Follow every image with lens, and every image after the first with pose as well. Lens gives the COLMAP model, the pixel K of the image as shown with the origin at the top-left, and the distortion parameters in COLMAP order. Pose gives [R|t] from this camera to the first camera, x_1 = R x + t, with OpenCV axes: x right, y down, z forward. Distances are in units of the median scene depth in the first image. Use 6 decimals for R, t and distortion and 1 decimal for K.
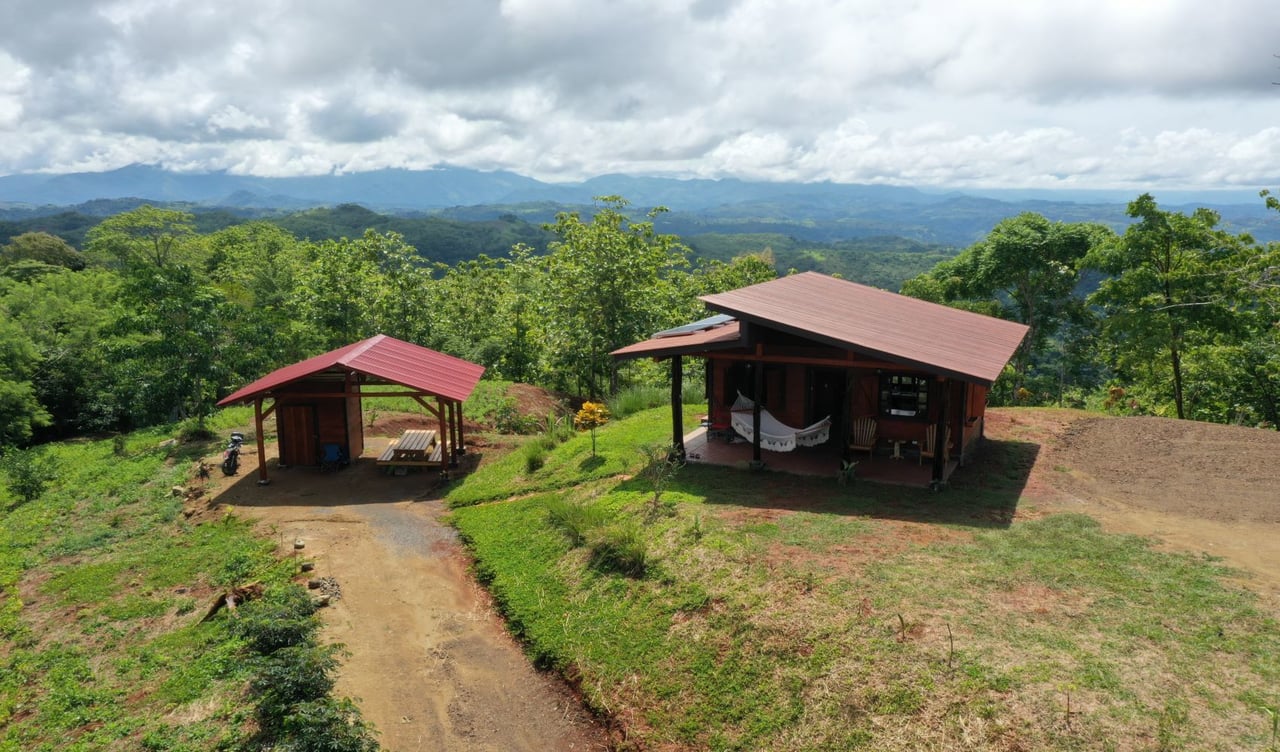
lens RADIAL K [[1021.5, 0, 635.8], [0, 1021.5, 409.1], [0, 0, 1]] dist [-0.003378, -0.001906]
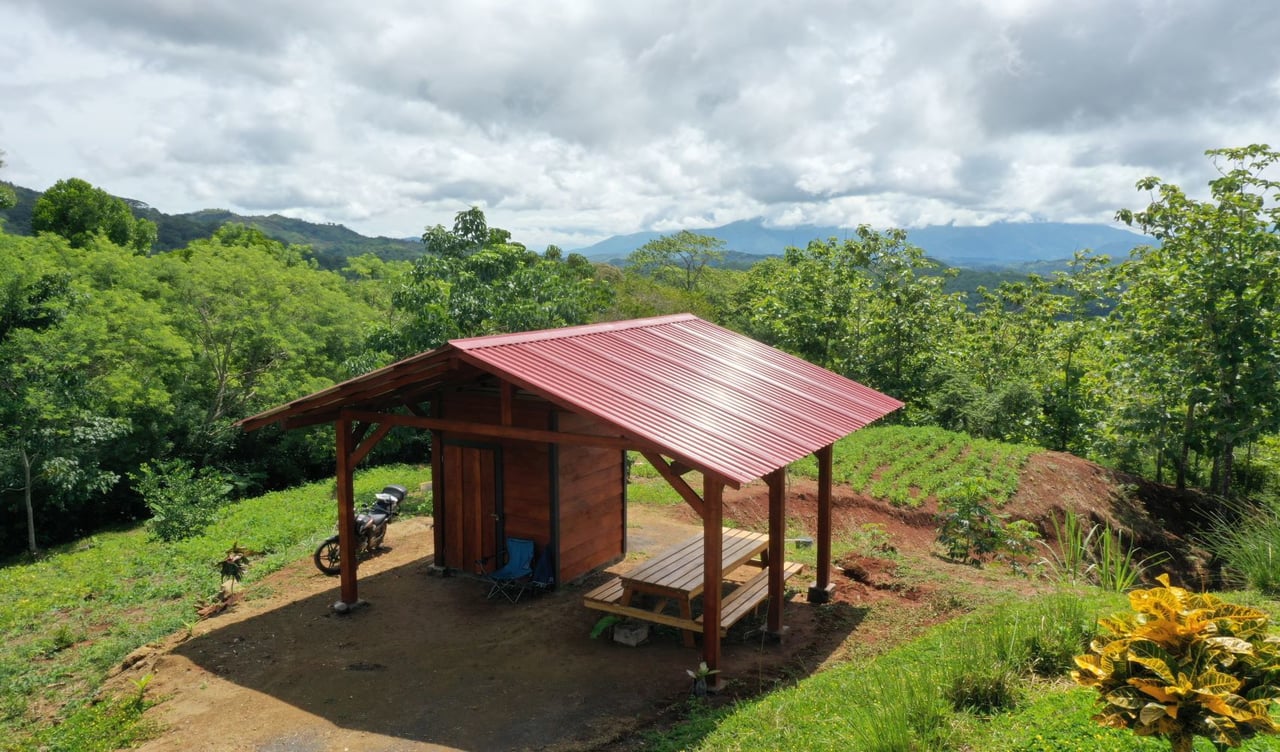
lens RADIAL K [[1021.5, 0, 635.8], [0, 1021.5, 409.1], [0, 0, 1]] dist [-0.003378, -0.001906]
pose [[0.856255, 0.082583, -0.509909, -0.013497], [-0.108808, 0.993825, -0.021757, -0.008752], [0.504963, 0.074112, 0.859953, 0.296379]]
